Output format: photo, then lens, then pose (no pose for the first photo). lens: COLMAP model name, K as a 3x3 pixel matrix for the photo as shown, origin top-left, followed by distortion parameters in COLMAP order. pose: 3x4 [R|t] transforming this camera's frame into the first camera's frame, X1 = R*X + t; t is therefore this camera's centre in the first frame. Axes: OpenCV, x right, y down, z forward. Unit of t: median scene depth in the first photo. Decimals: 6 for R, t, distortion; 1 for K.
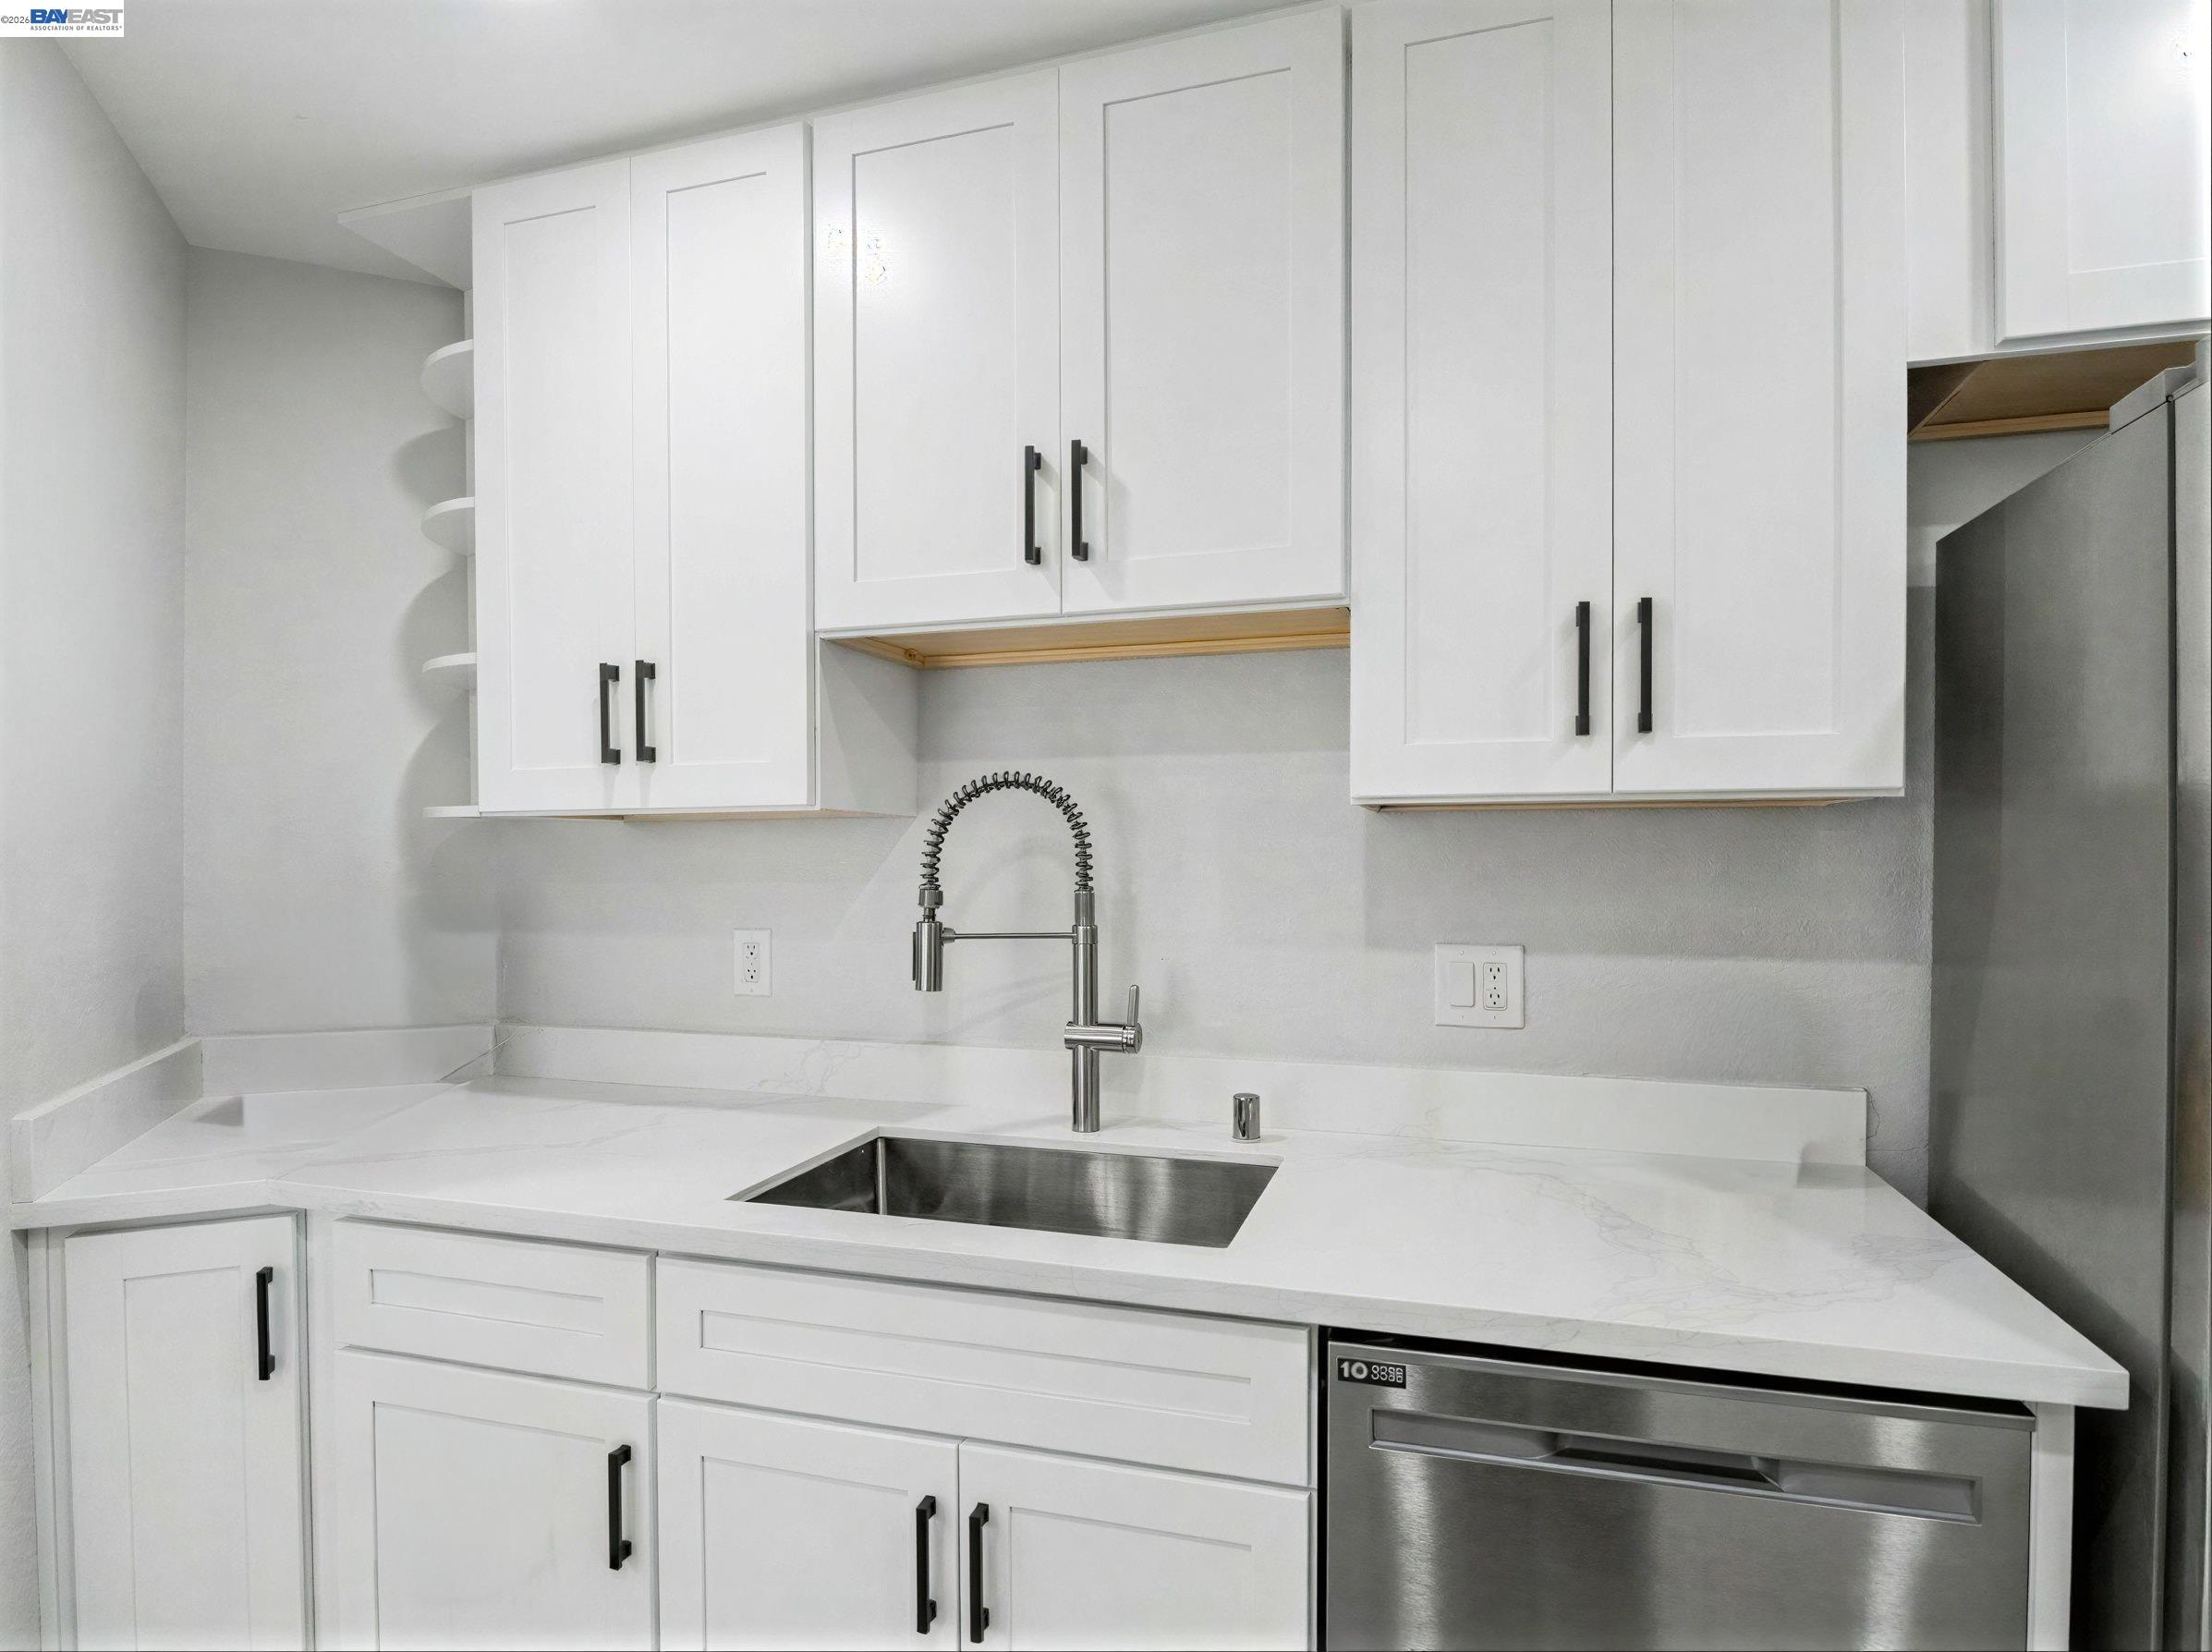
lens RADIAL K [[1167.0, 0, 1103.6], [0, 1167.0, 860.3], [0, 0, 1]] dist [-0.008623, -0.001118]
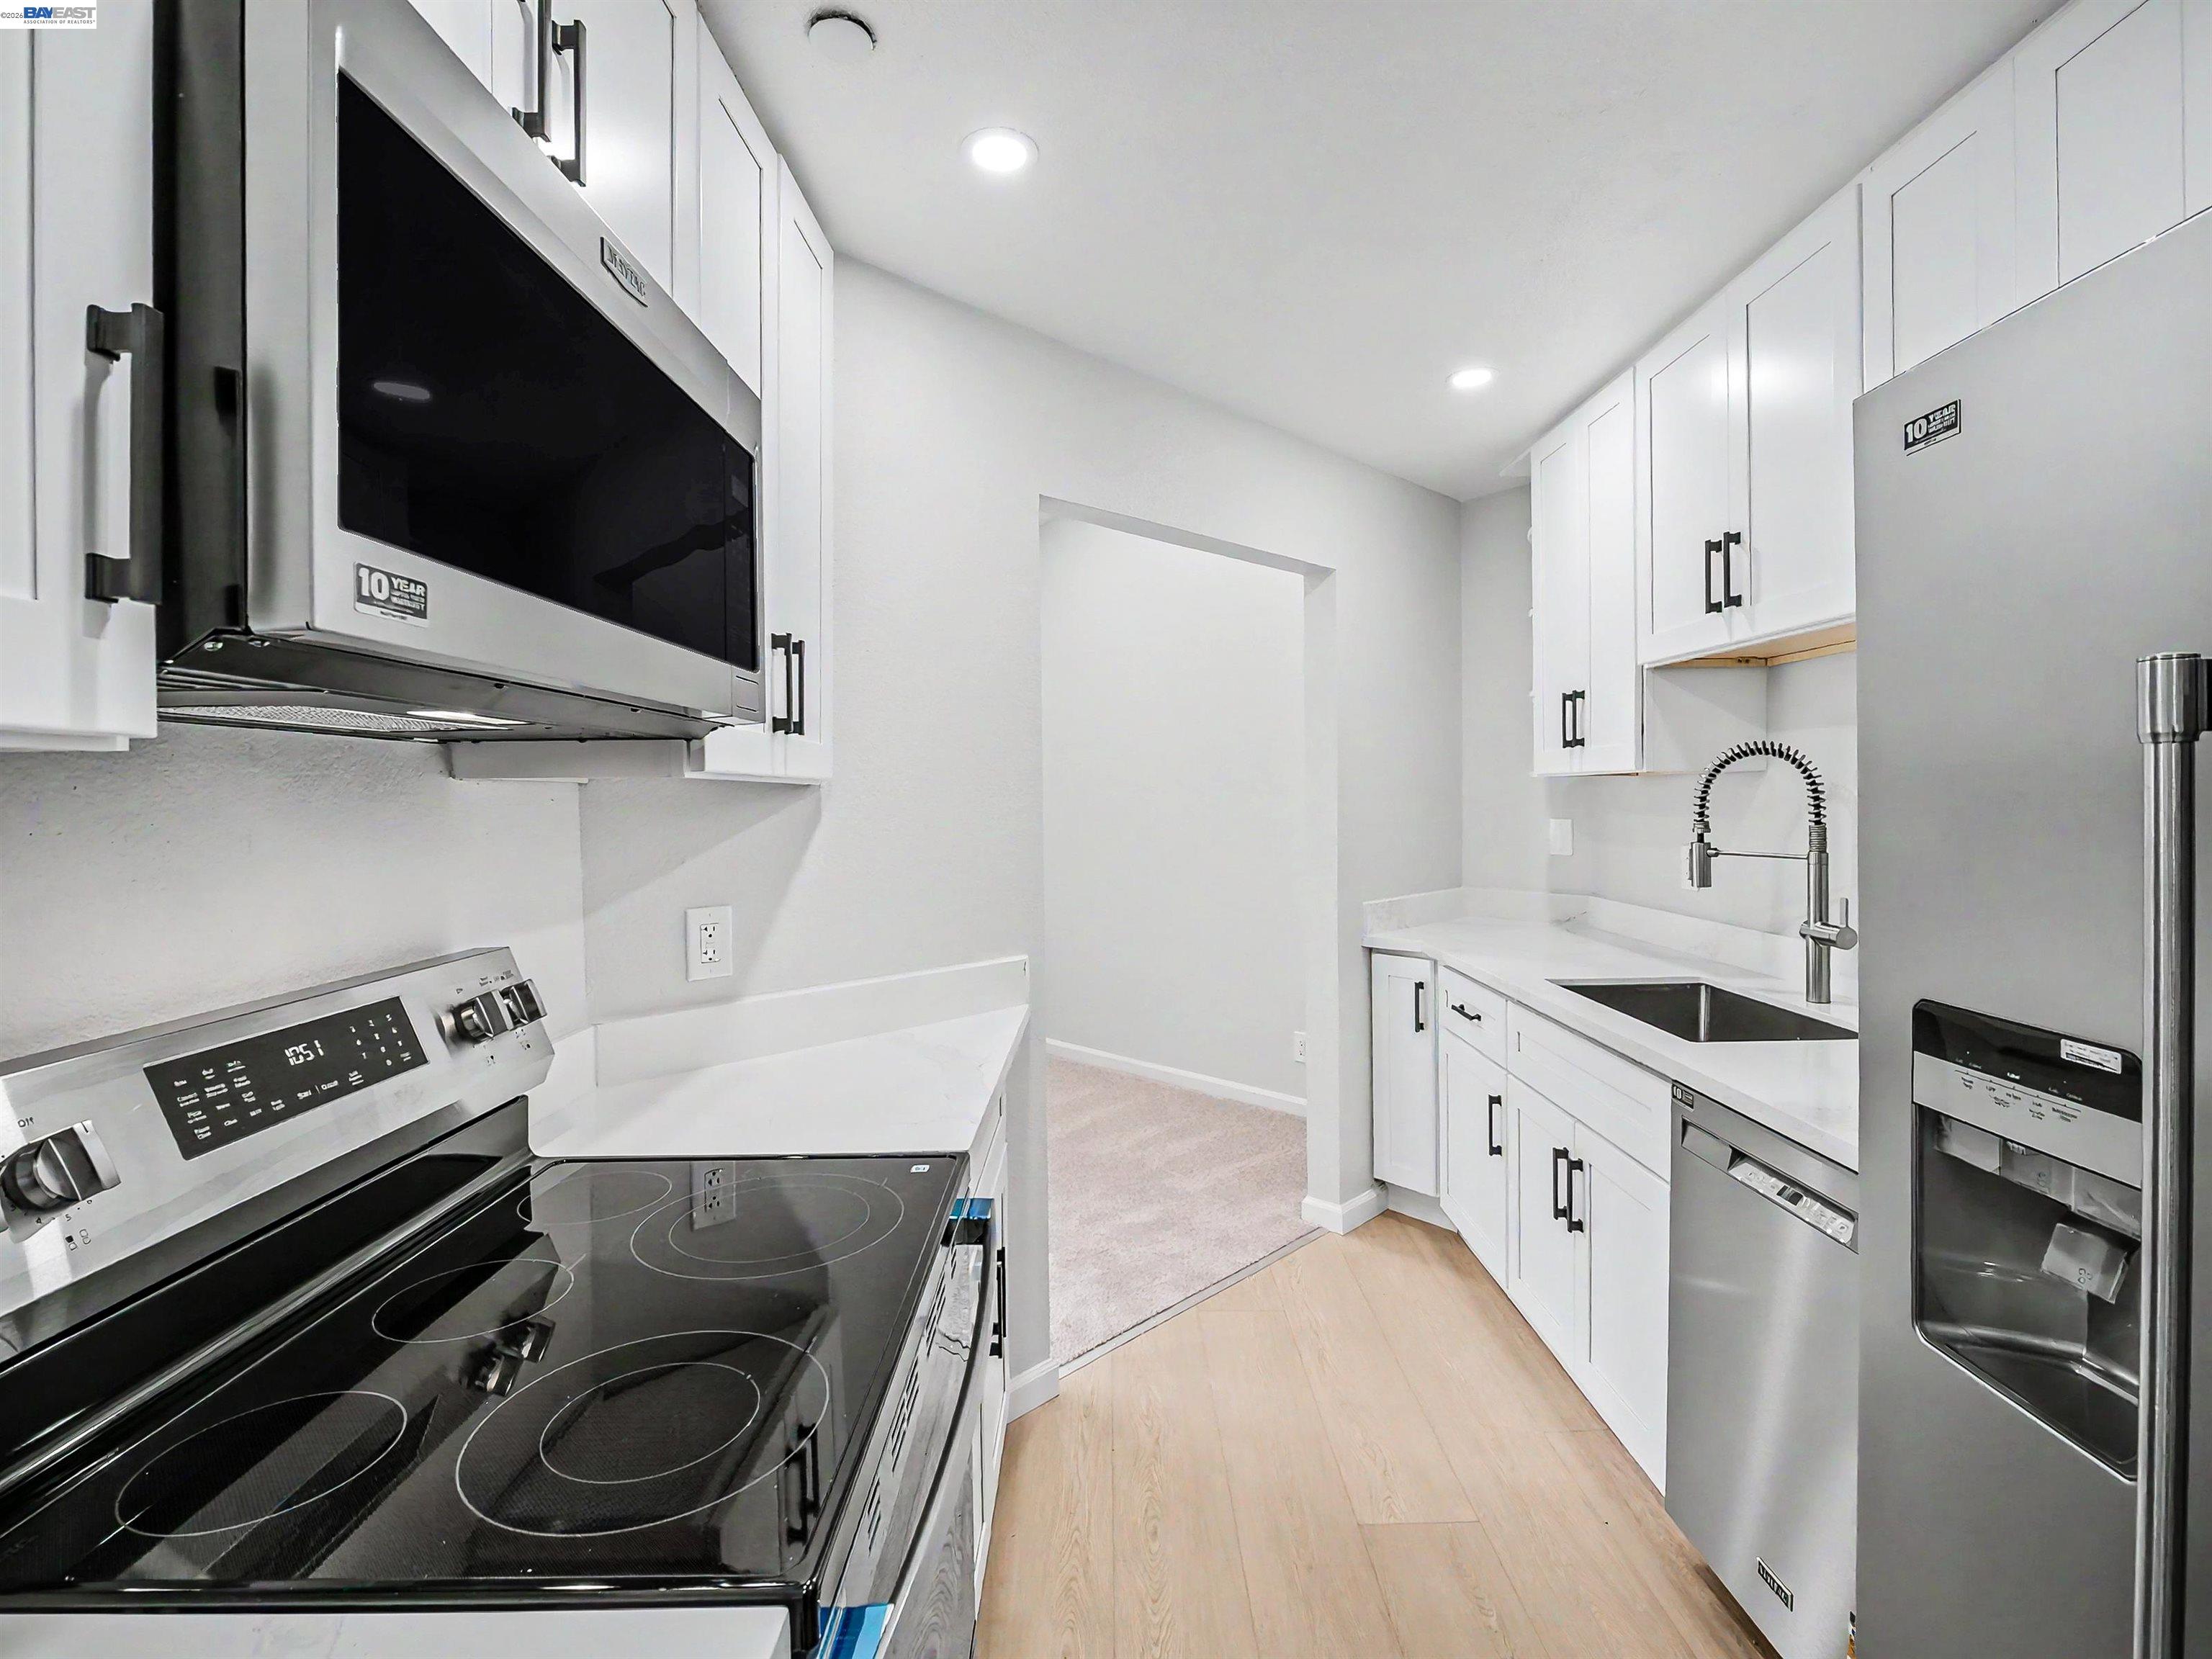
lens RADIAL K [[1064.0, 0, 1106.6], [0, 1064.0, 800.2], [0, 0, 1]] dist [-0.001708, -0.000278]
pose [[0.311174, 0.010334, -0.950297, 0.935966], [-0.012207, 0.999902, 0.006876, -0.003285], [0.950275, 0.009460, 0.311269, -0.193081]]
